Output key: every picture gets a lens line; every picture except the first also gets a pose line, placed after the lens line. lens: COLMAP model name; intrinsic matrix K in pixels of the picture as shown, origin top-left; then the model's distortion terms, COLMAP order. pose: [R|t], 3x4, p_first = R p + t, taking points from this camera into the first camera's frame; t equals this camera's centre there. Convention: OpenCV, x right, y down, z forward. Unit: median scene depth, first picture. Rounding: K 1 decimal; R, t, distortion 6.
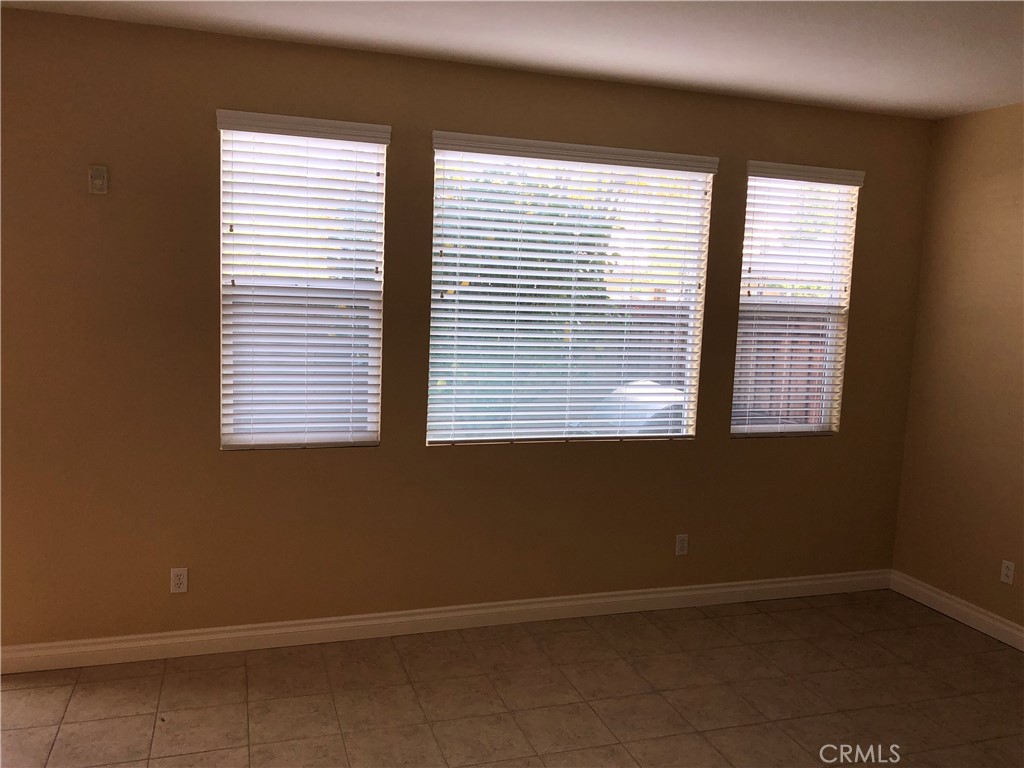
lens RADIAL K [[845.0, 0, 521.6], [0, 845.0, 383.2], [0, 0, 1]] dist [0.031182, -0.026660]
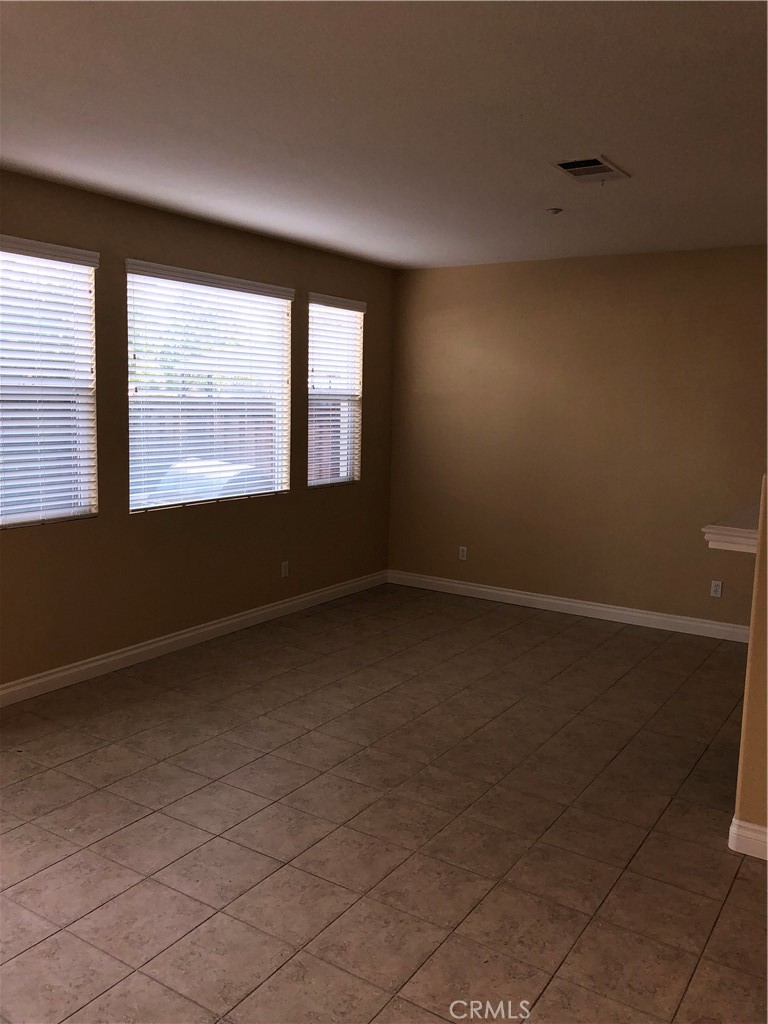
lens RADIAL K [[845.0, 0, 382.9], [0, 845.0, 515.2], [0, 0, 1]] dist [0.031182, -0.026660]
pose [[0.779830, -0.103936, 0.617303, -0.538081], [0.068611, 0.994370, 0.080749, 0.001638], [-0.622220, -0.020617, 0.782571, -0.186484]]
